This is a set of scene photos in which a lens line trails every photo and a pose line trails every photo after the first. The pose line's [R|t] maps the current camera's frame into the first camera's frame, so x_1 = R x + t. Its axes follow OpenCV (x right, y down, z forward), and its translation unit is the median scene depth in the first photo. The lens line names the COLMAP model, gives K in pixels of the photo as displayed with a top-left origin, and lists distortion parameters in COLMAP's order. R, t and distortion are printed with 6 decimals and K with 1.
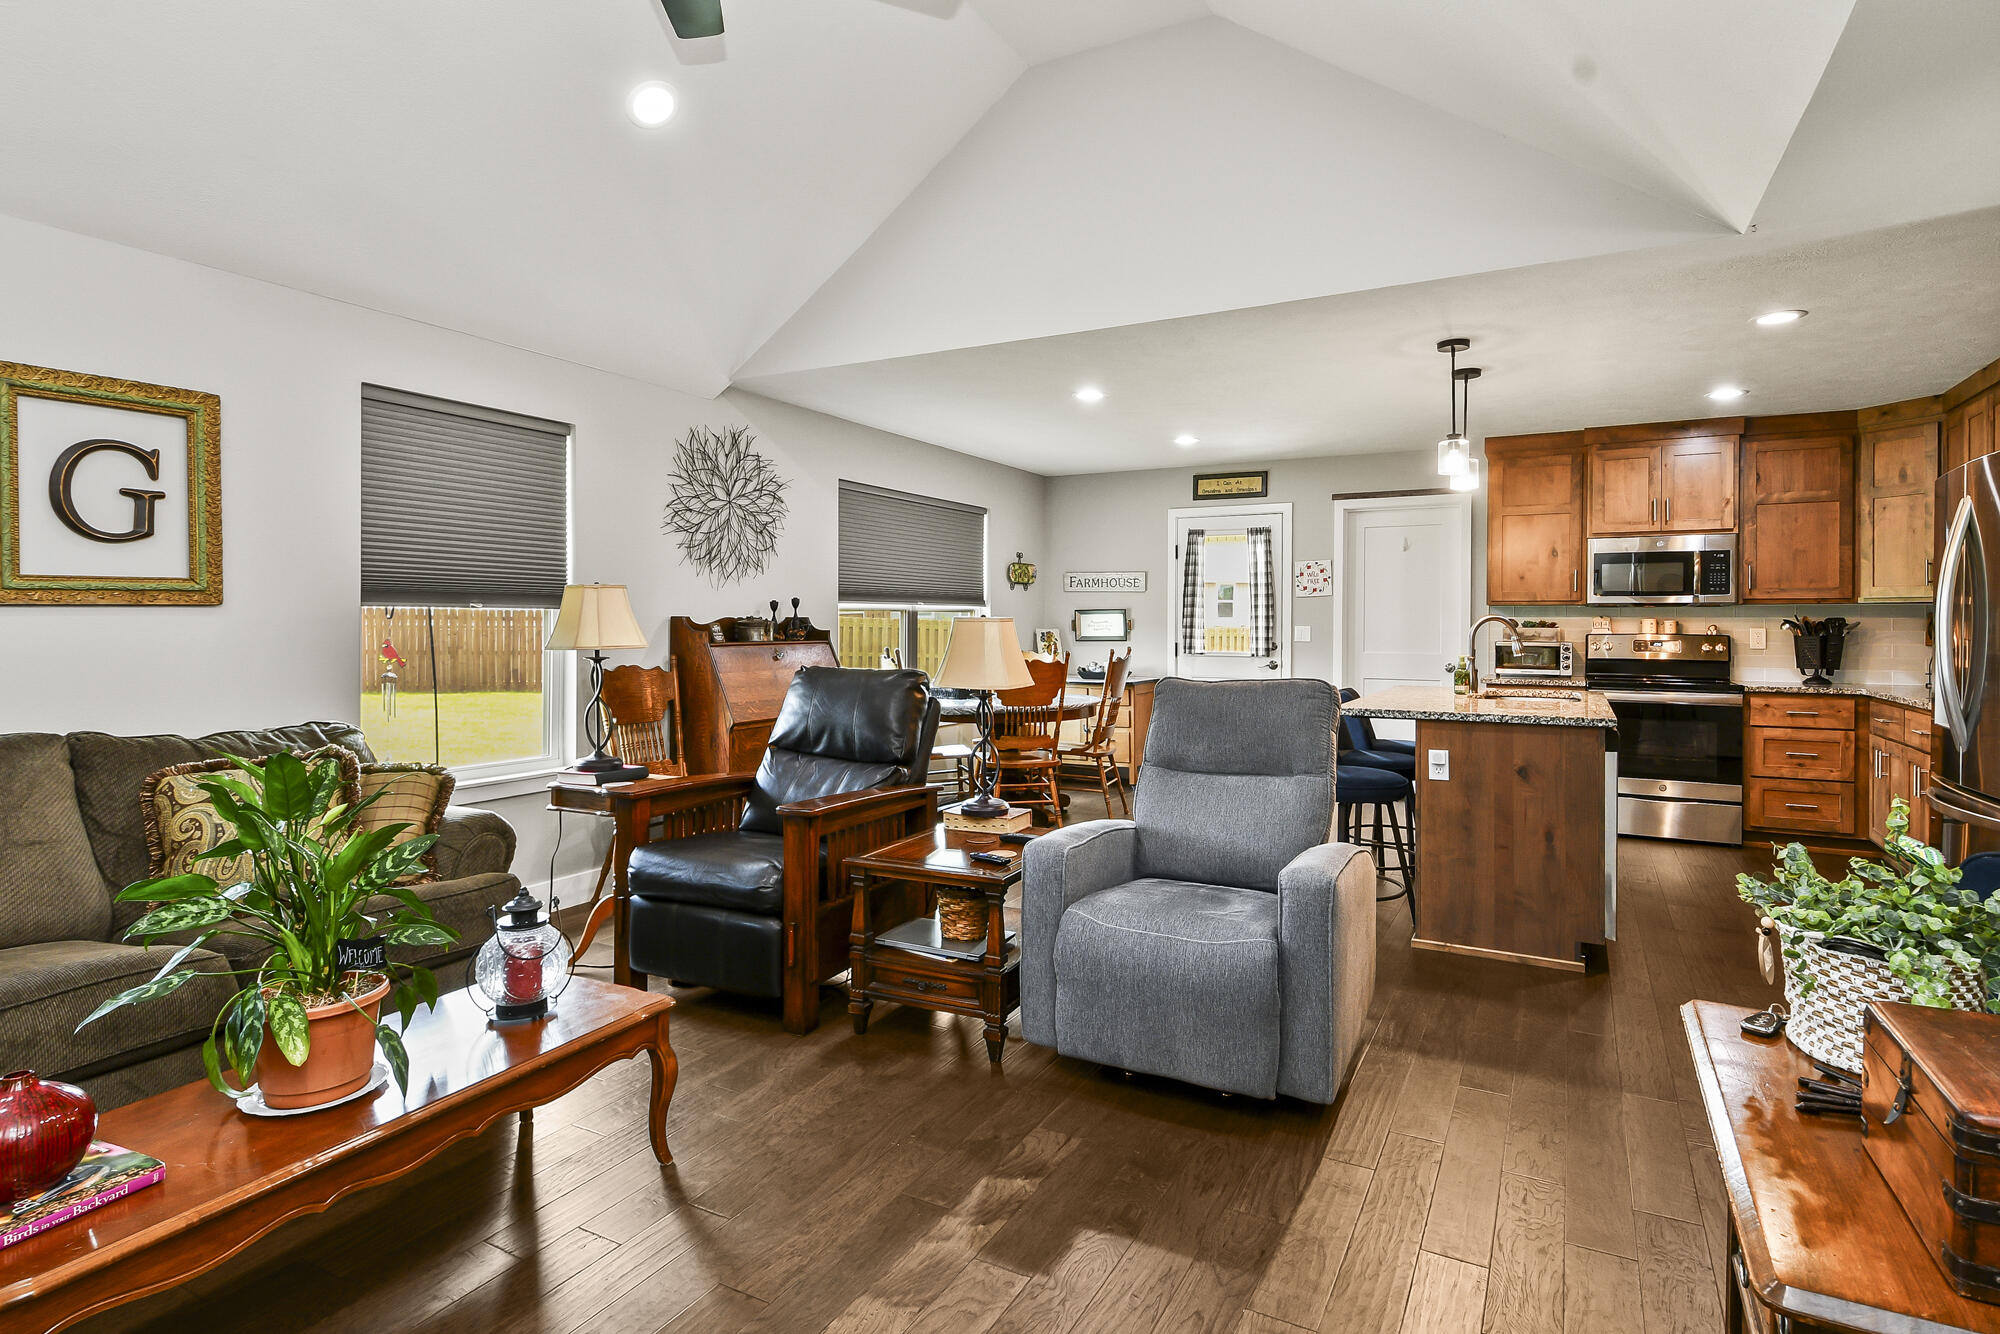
lens RADIAL K [[1034.0, 0, 1019.5], [0, 1034.0, 628.0], [0, 0, 1]] dist [0.032930, -0.021285]
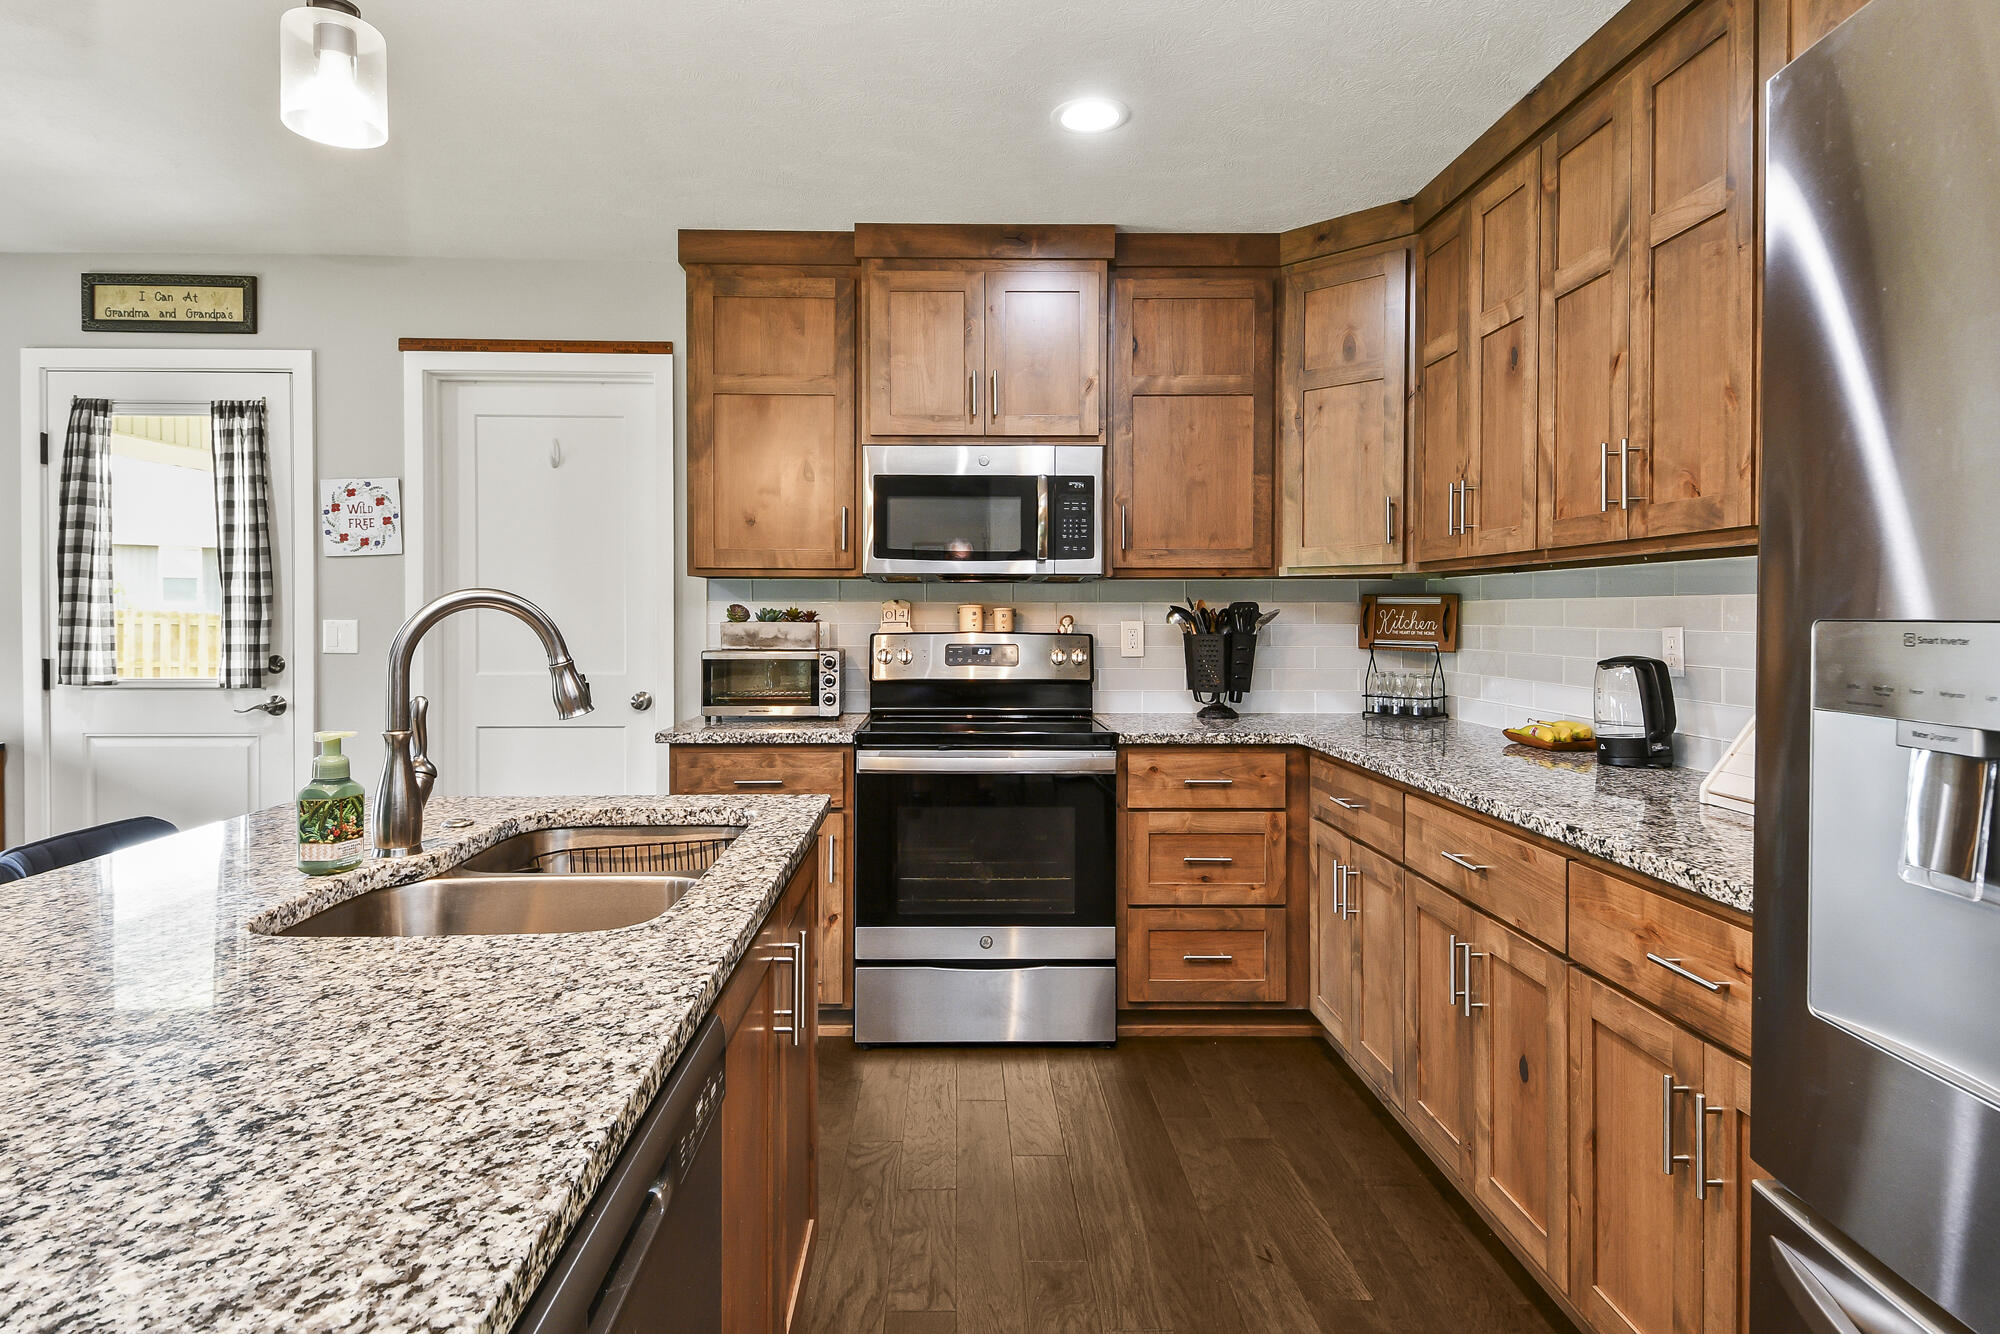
lens RADIAL K [[1075.2, 0, 979.7], [0, 1075.2, 624.0], [0, 0, 1]] dist [0.036722, -0.021060]
pose [[0.877565, -0.006583, 0.479412, 0.353766], [0.003697, 0.999969, 0.006962, -0.002681], [-0.479443, -0.004338, 0.877562, 0.529227]]
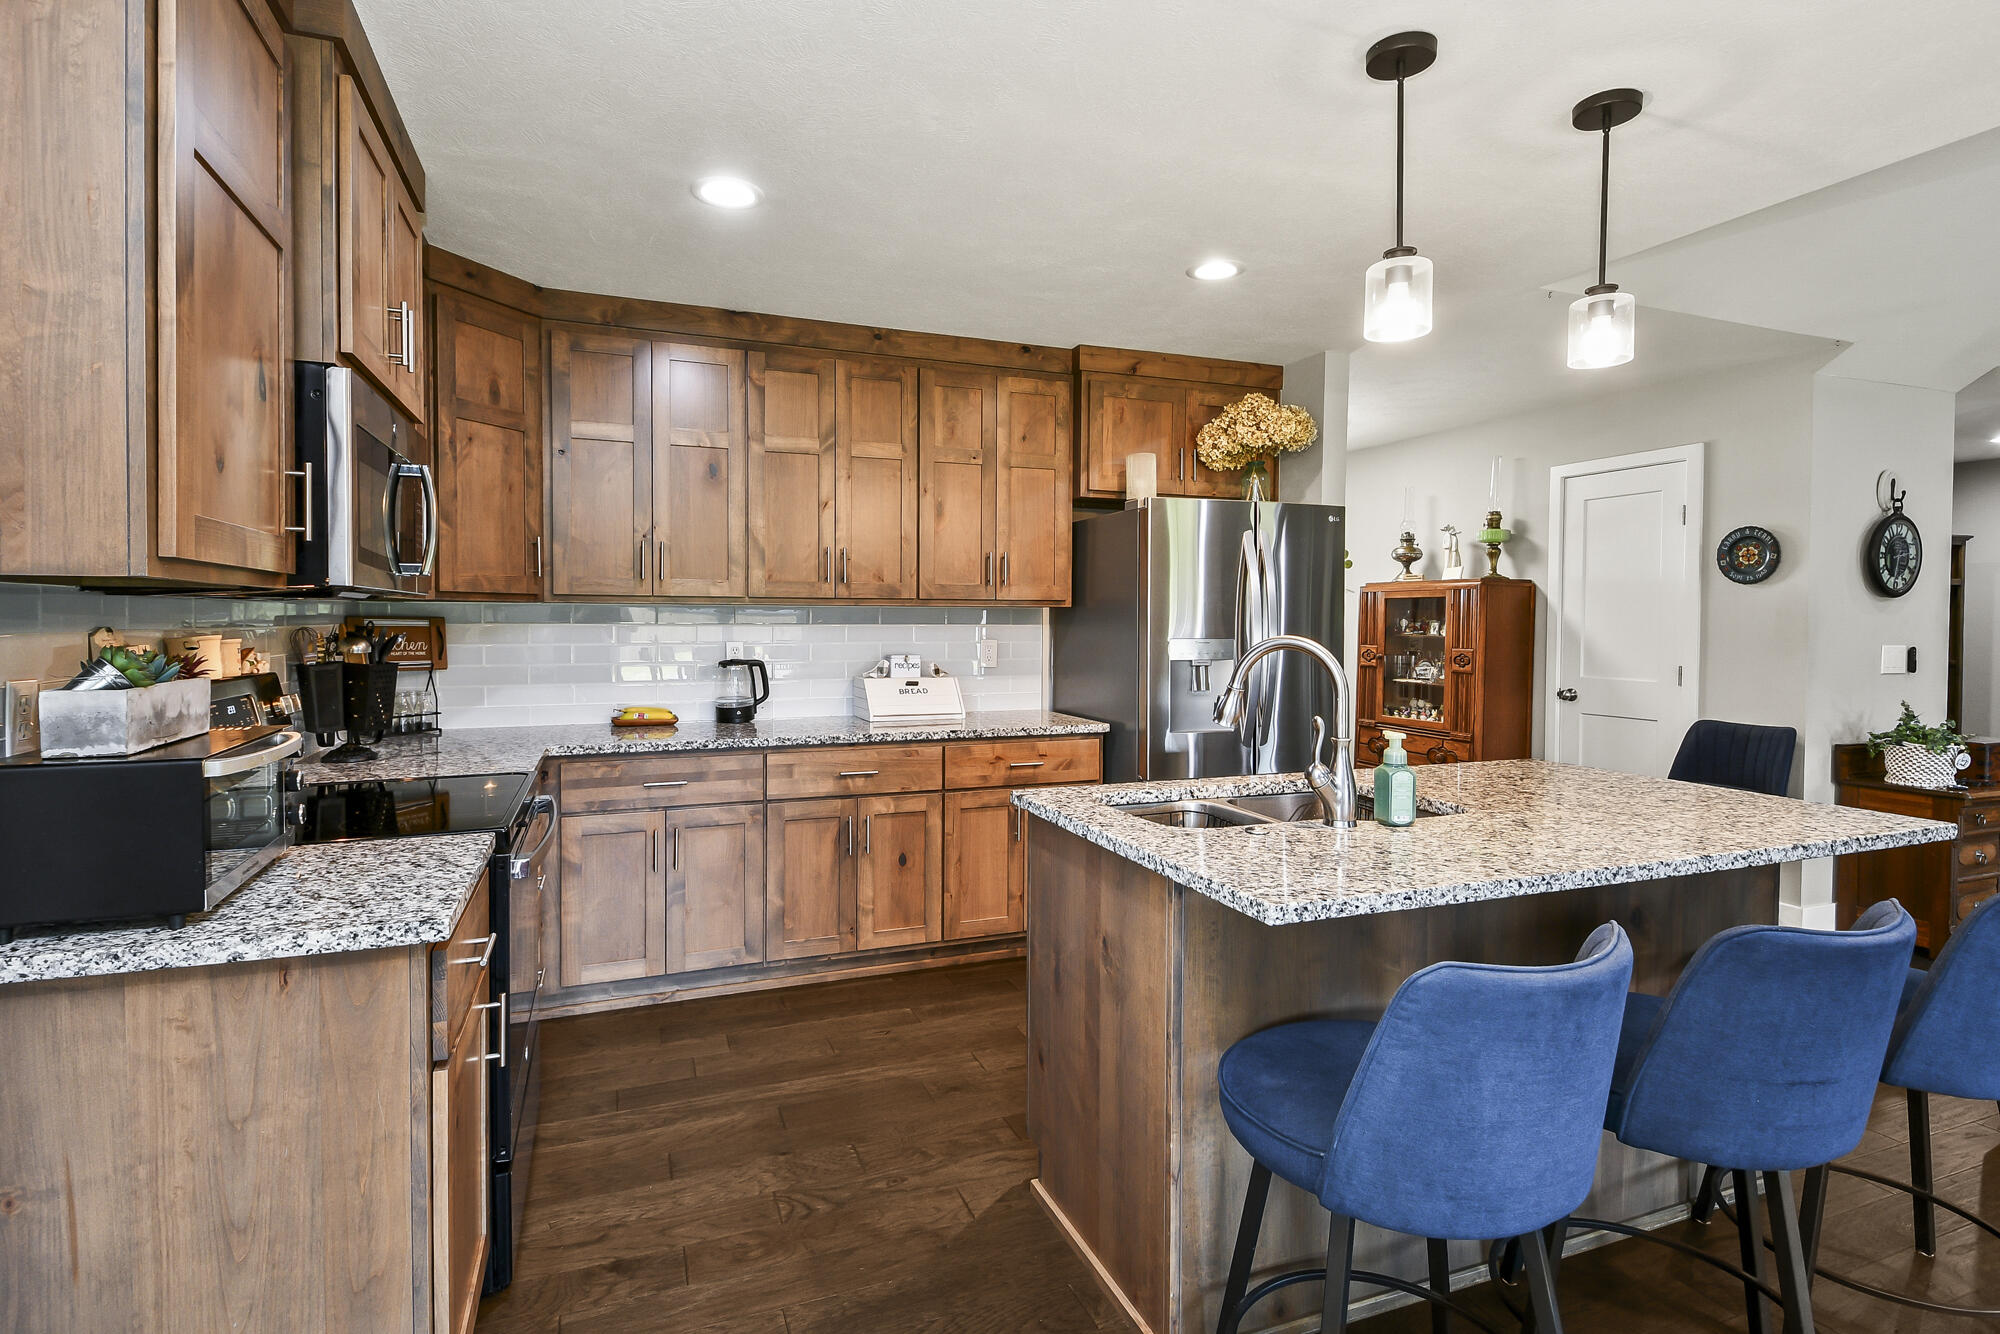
lens RADIAL K [[953.3, 0, 921.3], [0, 953.3, 646.6], [0, 0, 1]] dist [0.009765, -0.008053]
pose [[-0.727994, -0.025993, 0.685091, 0.251757], [-0.003074, 0.999395, 0.034652, -0.016498], [-0.685577, 0.023121, -0.727633, 1.122318]]
